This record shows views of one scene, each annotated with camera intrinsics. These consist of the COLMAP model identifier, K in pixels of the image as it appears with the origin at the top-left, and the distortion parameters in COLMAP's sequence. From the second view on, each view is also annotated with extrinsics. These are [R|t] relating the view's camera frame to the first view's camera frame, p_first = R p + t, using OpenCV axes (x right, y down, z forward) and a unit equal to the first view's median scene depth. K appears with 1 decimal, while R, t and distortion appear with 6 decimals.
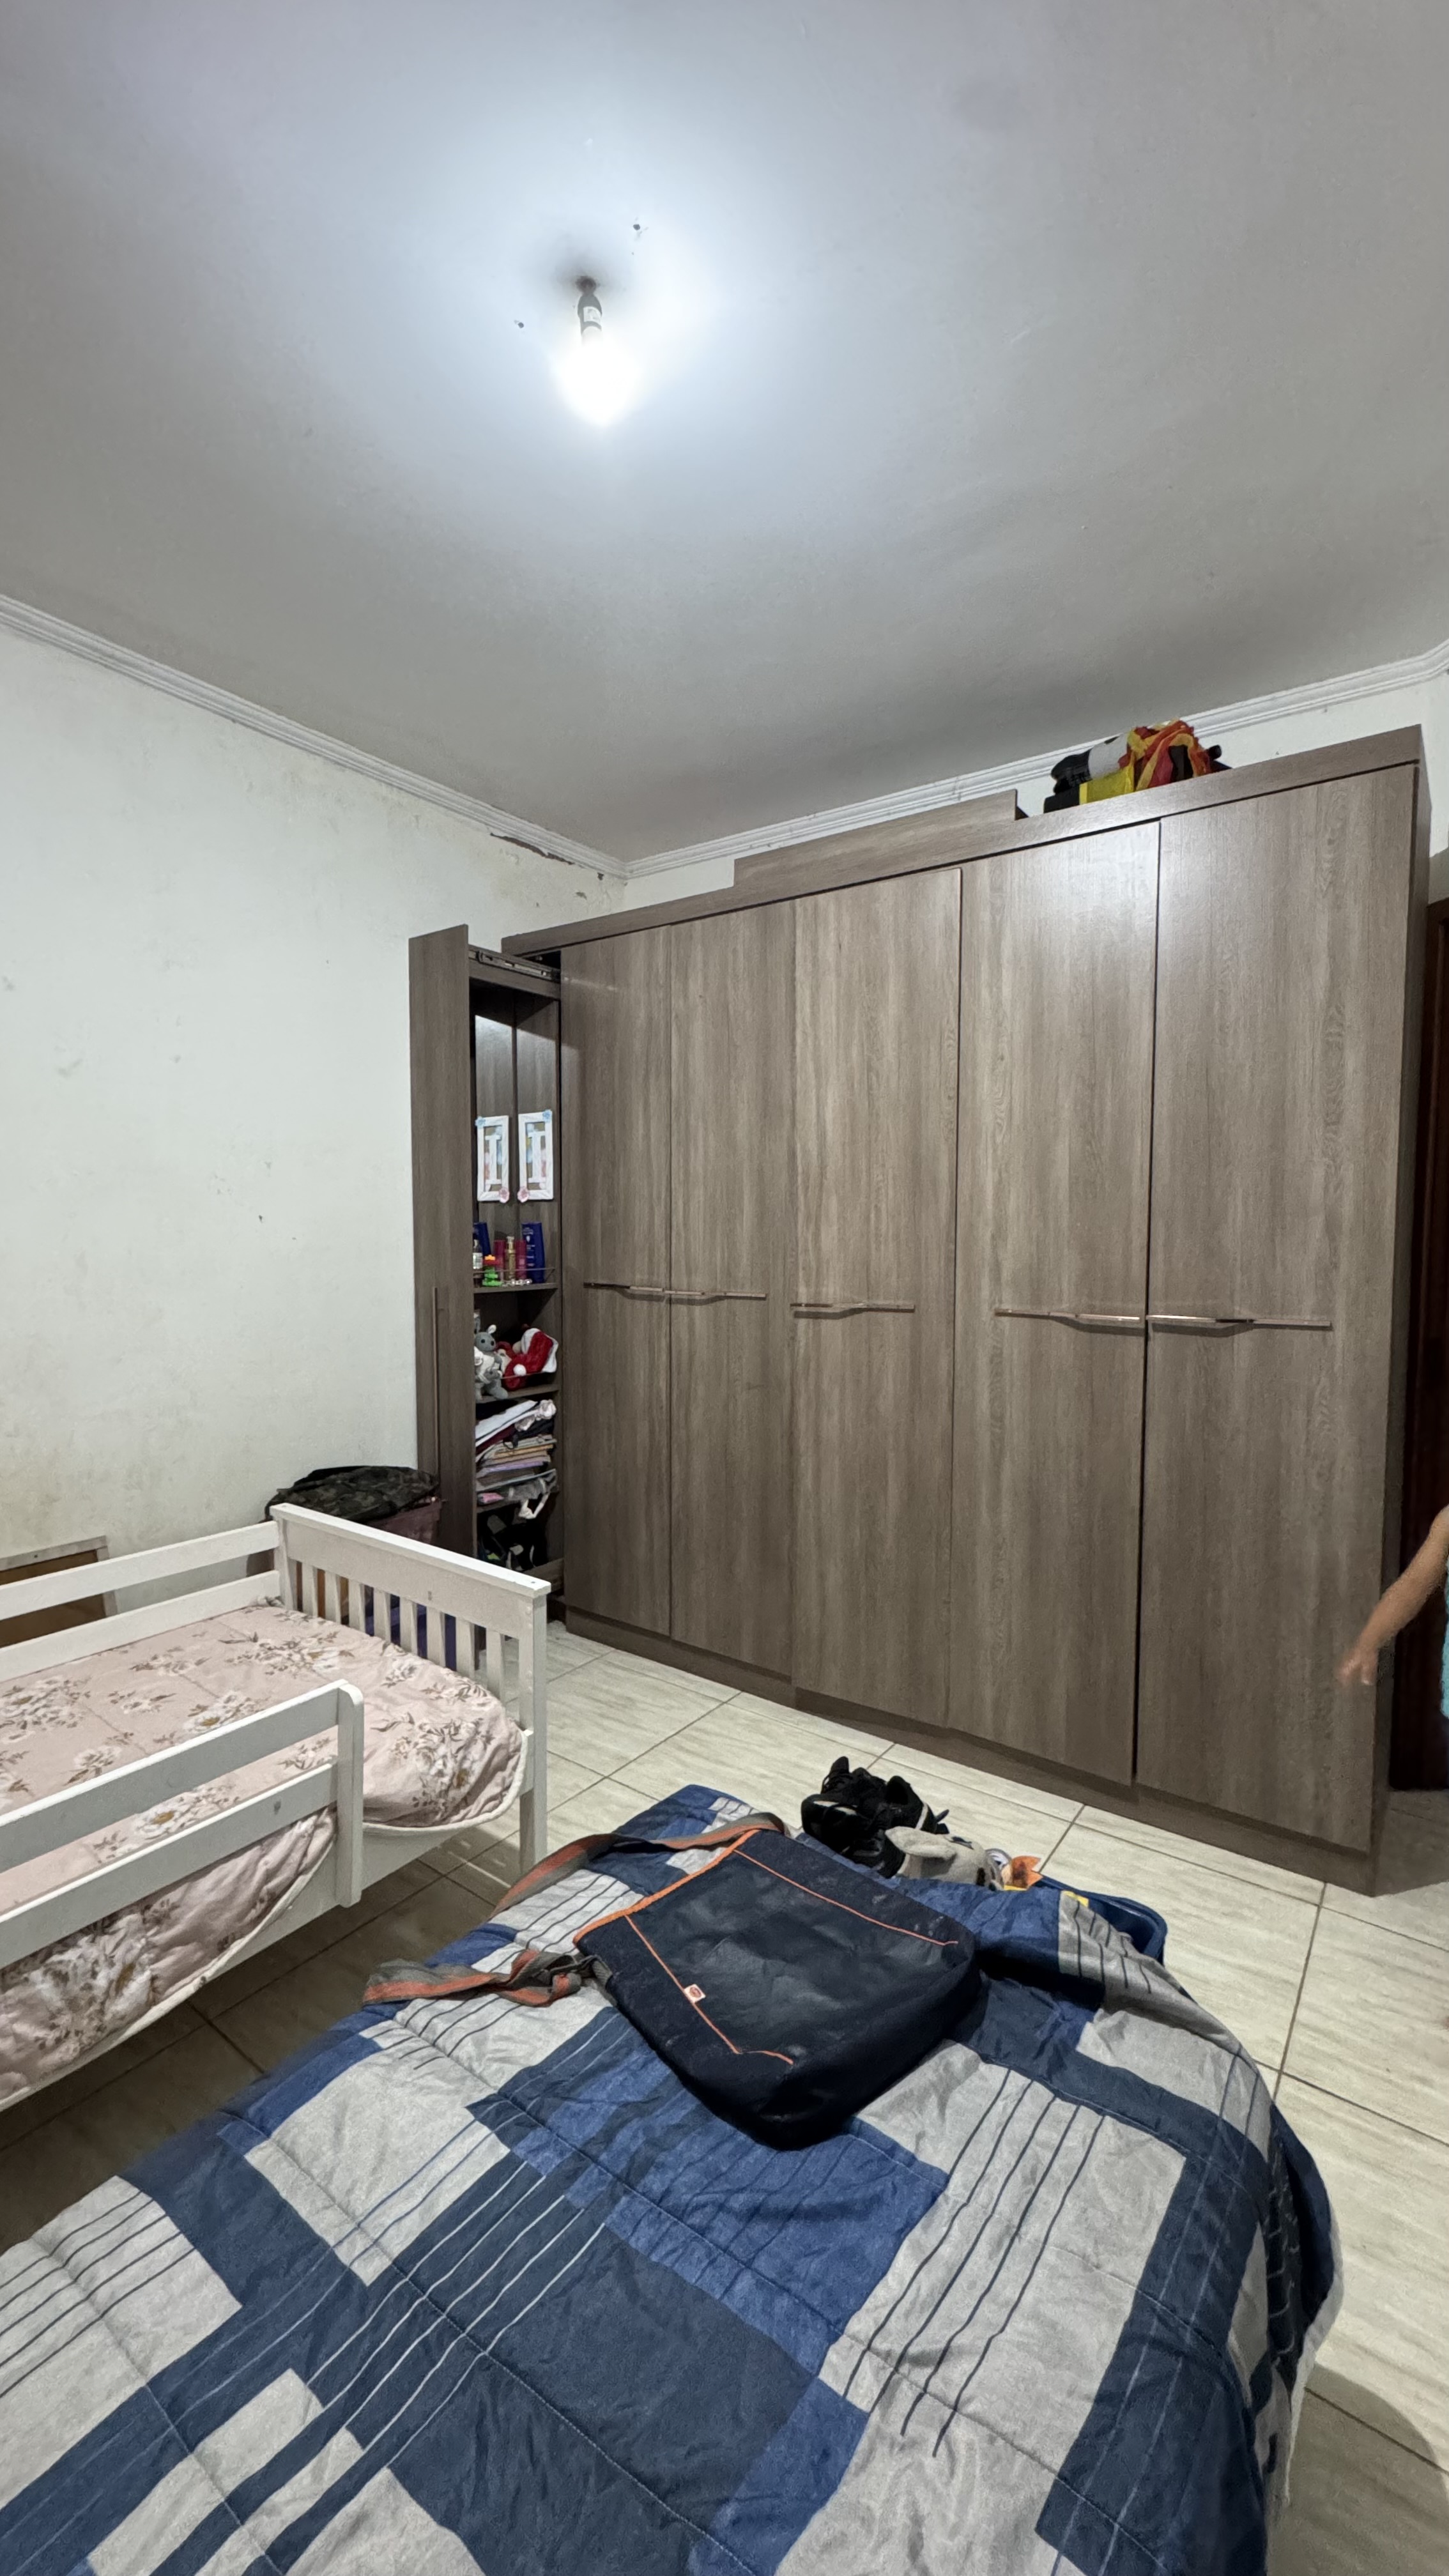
lens RADIAL K [[1031.2, 0, 723.6], [0, 1031.2, 1285.0], [0, 0, 1]] dist [-0.003013, -0.000423]
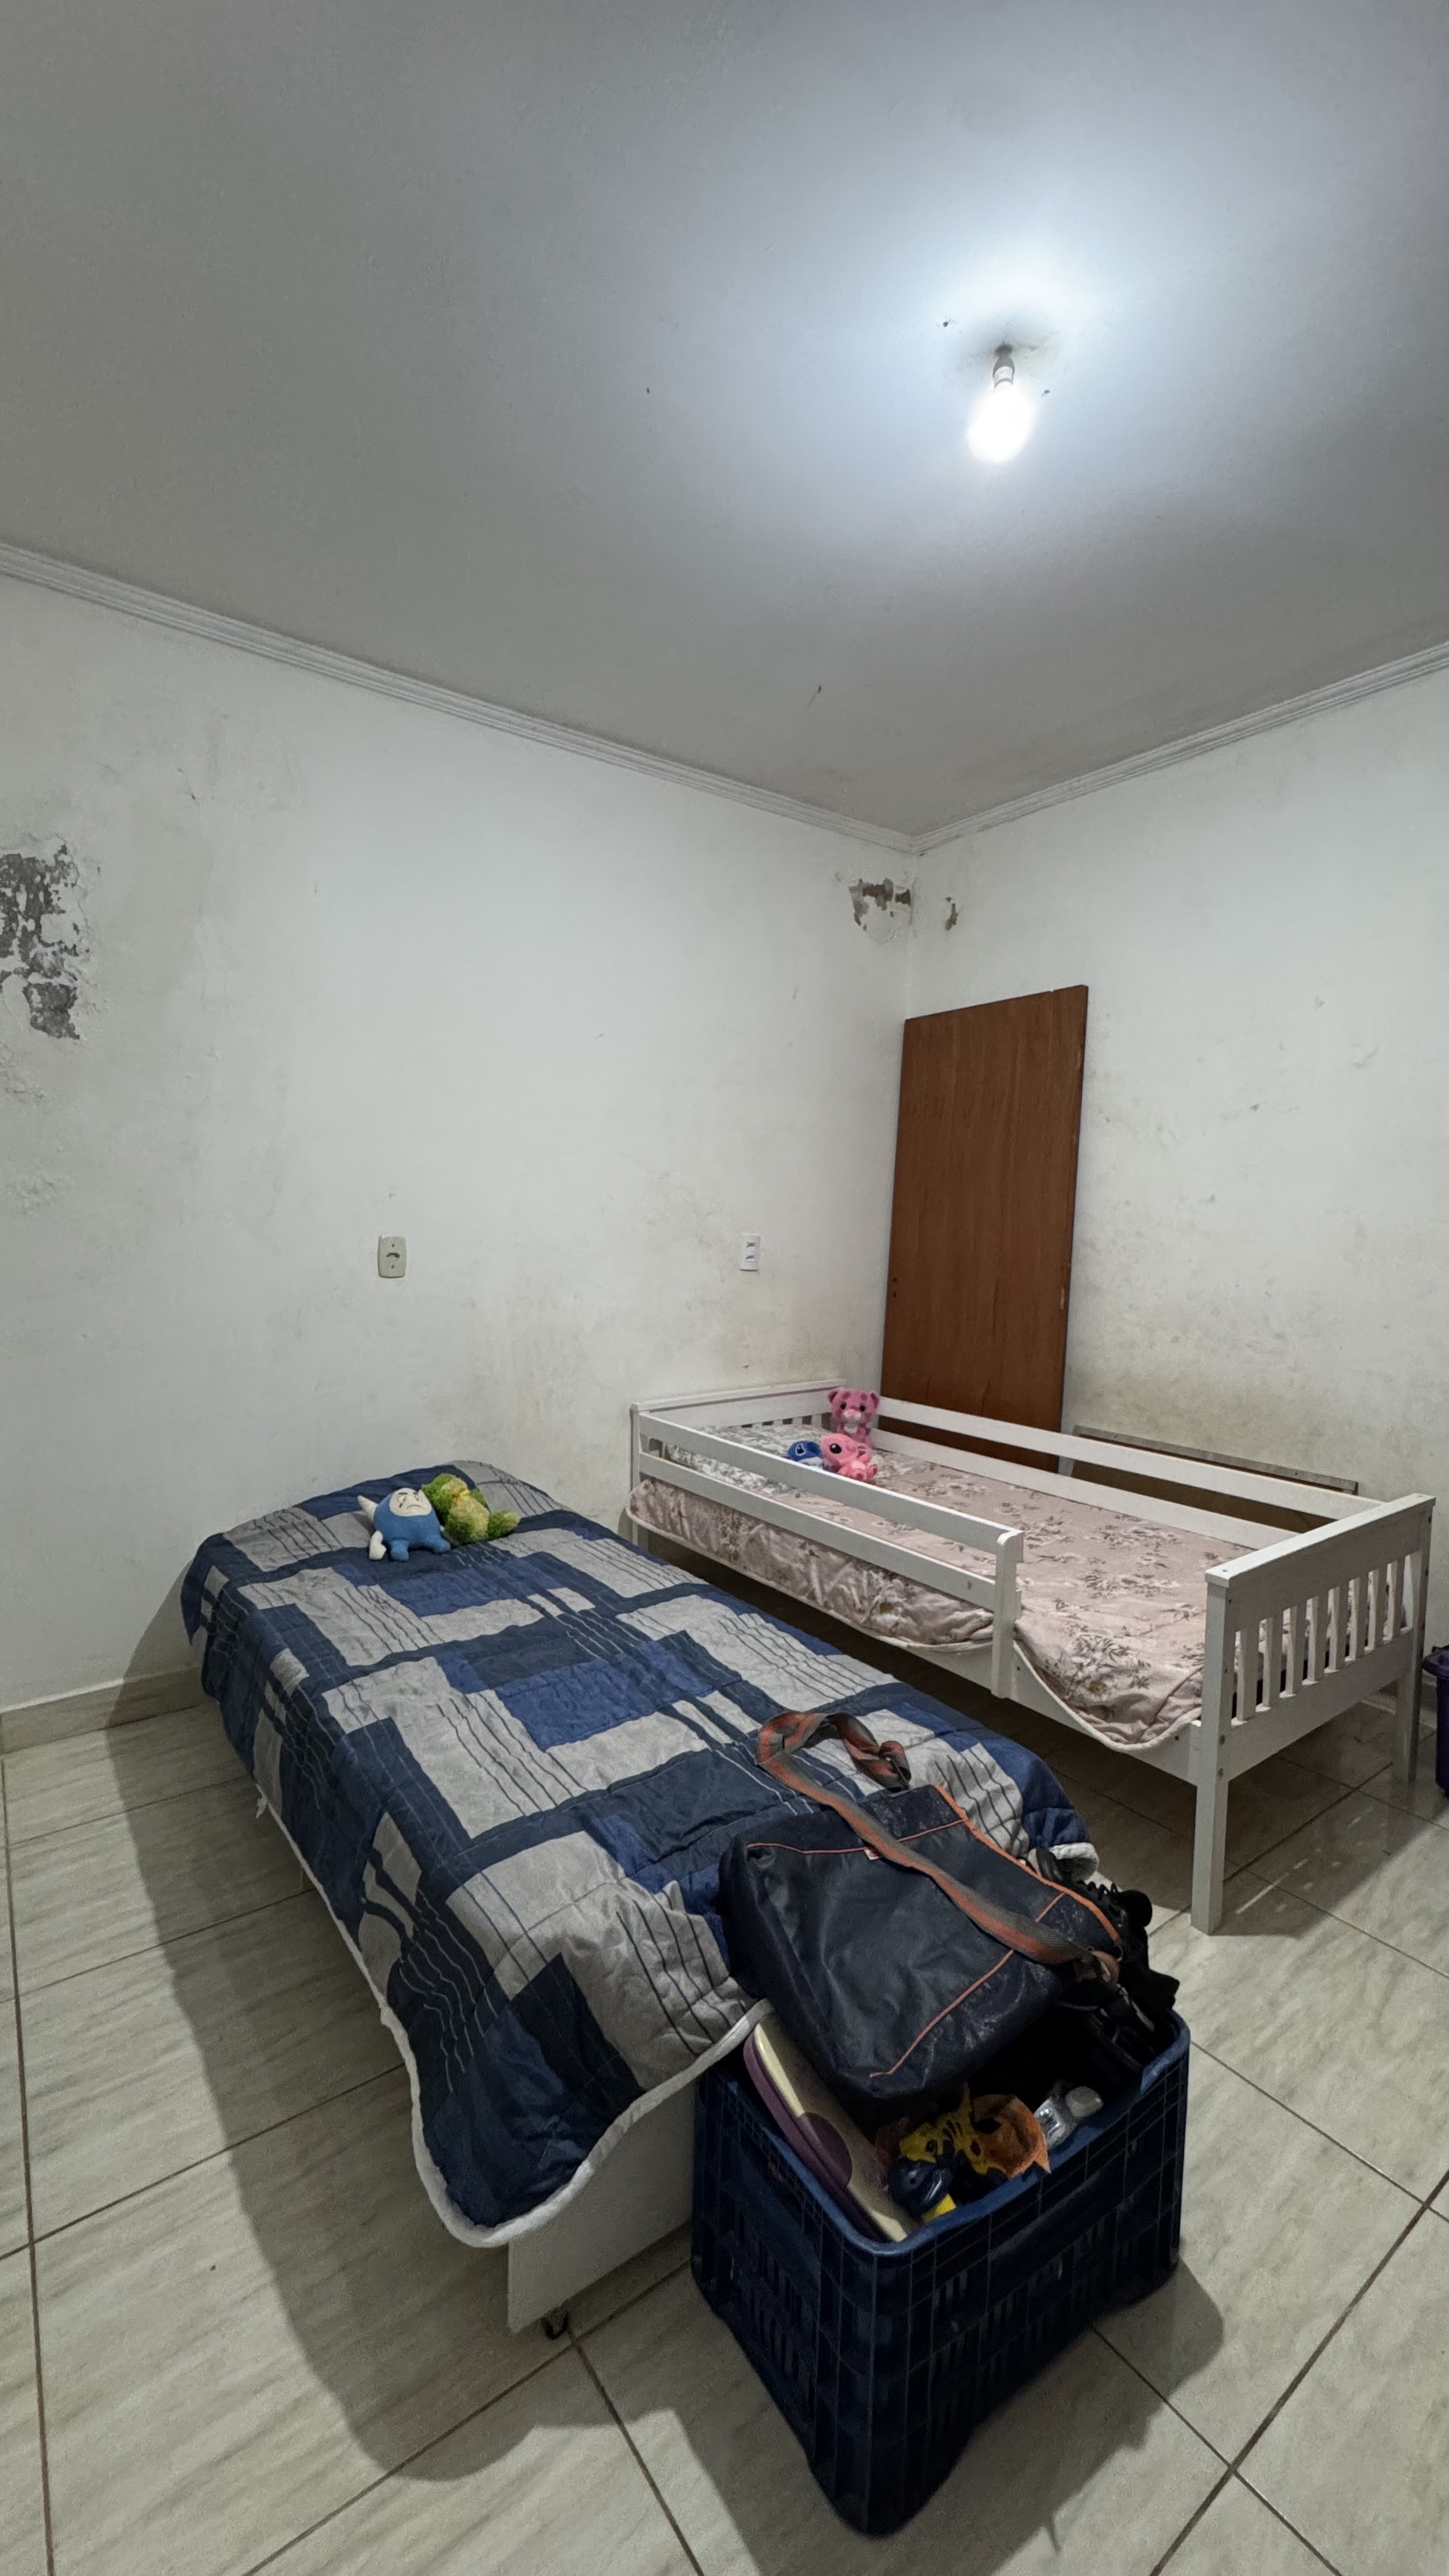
lens RADIAL K [[1031.2, 0, 723.9], [0, 1031.2, 1288.3], [0, 0, 1]] dist [-0.003013, -0.000423]
pose [[-0.298786, 0.053903, -0.952797, 1.113085], [-0.078183, 0.993665, 0.080732, 0.002634], [0.951112, 0.098614, -0.292679, 1.142701]]
